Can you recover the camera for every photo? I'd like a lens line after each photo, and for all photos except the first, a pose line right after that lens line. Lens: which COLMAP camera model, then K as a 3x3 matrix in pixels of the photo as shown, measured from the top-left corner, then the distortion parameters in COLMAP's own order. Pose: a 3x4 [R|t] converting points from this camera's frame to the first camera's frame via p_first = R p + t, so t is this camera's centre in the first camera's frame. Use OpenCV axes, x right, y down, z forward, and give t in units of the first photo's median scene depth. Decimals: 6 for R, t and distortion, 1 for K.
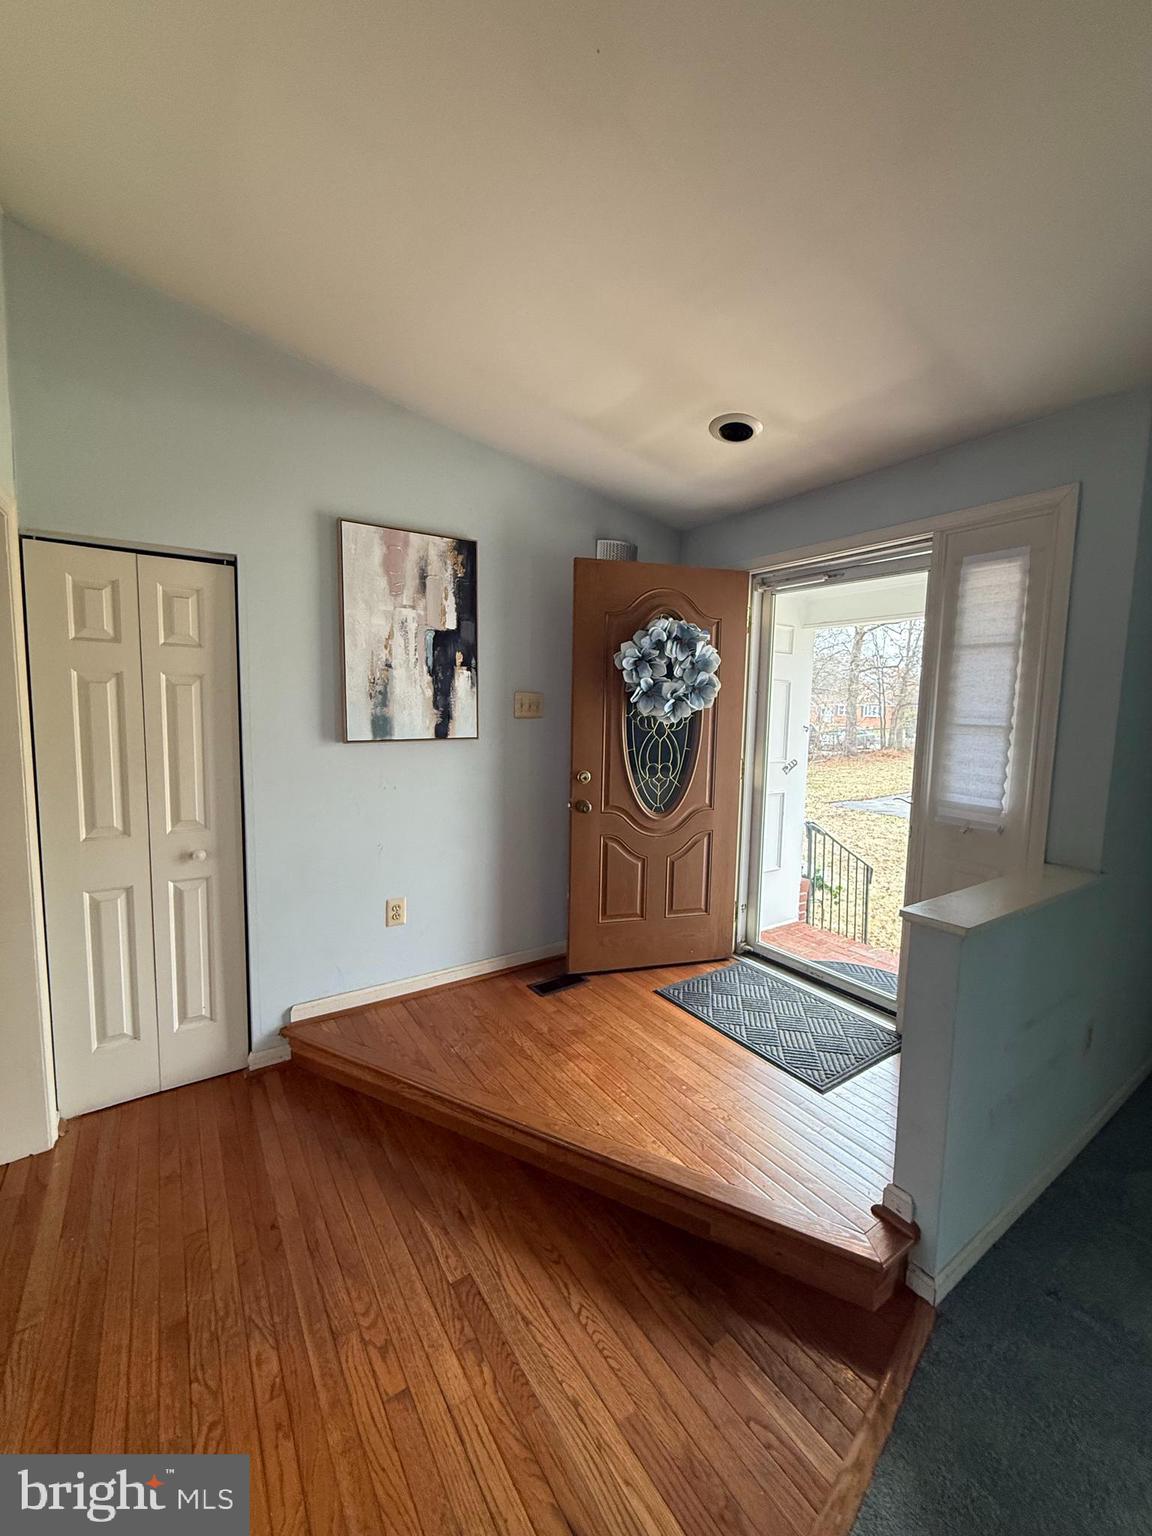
lens RADIAL K [[619.5, 0, 580.9], [0, 619.5, 767.0], [0, 0, 1]] dist [0.001250, 0.000186]
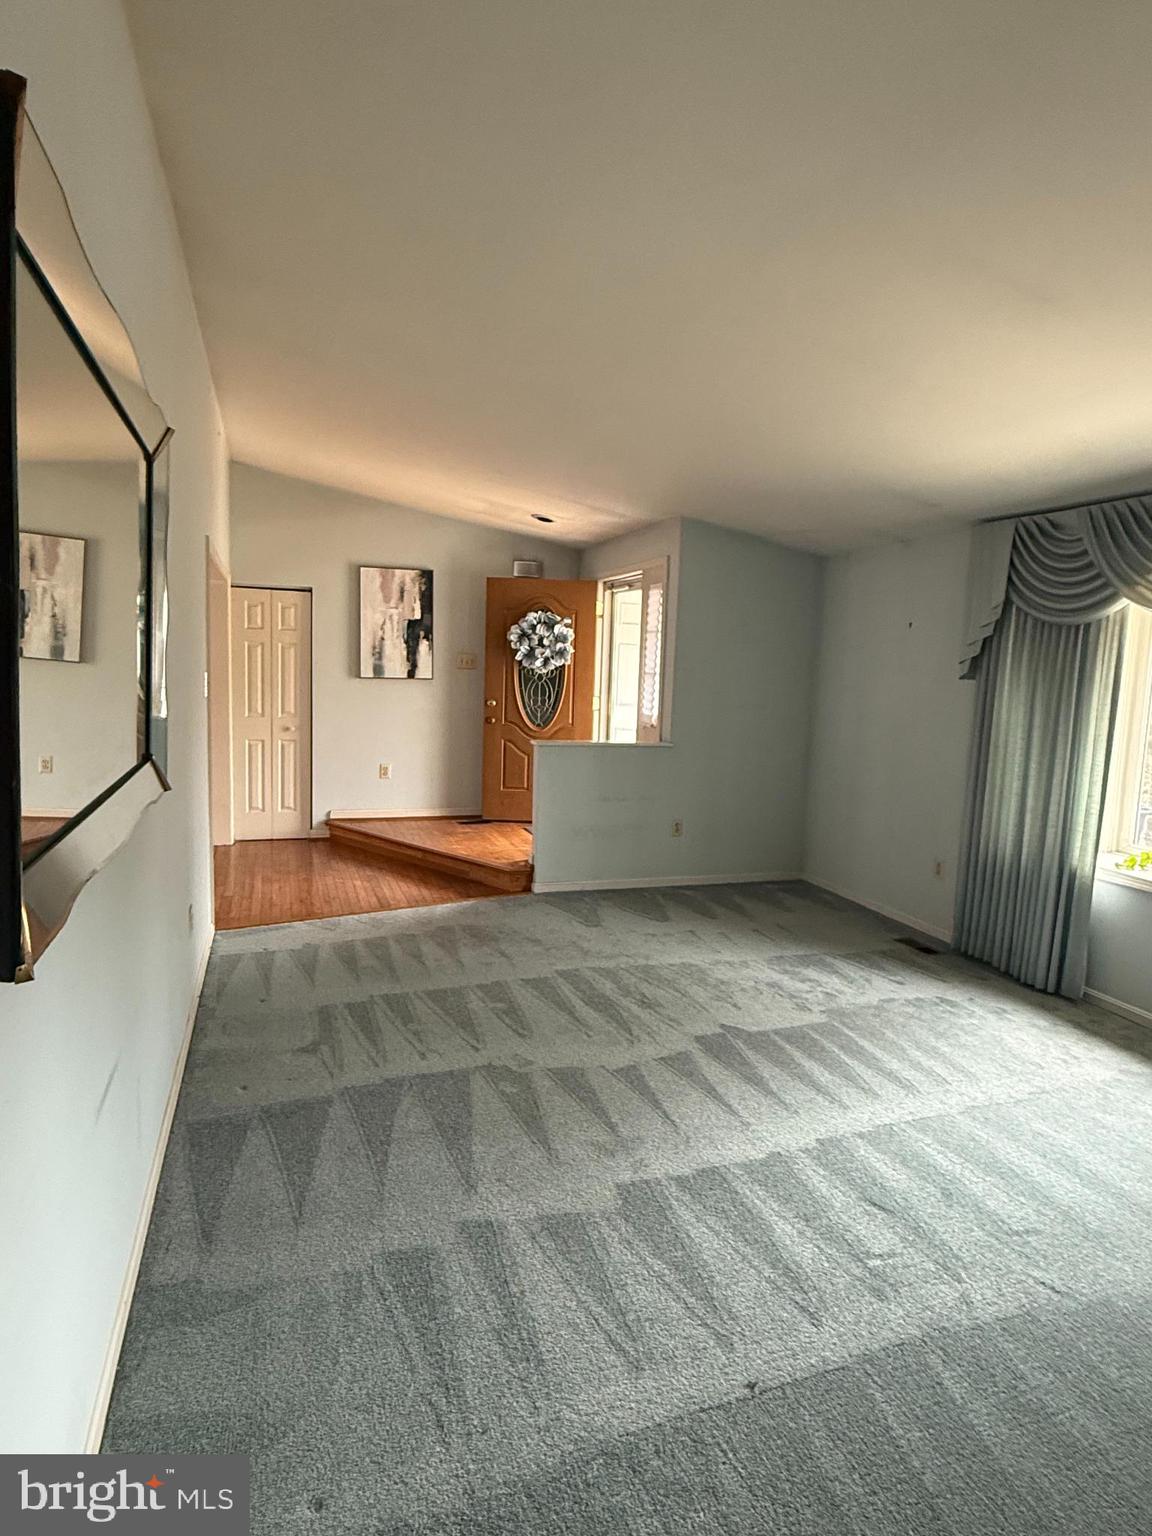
lens RADIAL K [[861.7, 0, 573.6], [0, 861.7, 775.1], [0, 0, 1]] dist [-0.000184, -0.000500]
pose [[0.965748, 0.047384, -0.255117, 0.928088], [-0.042050, 0.998769, 0.026327, 0.157330], [0.256050, -0.014698, 0.966552, -1.386225]]
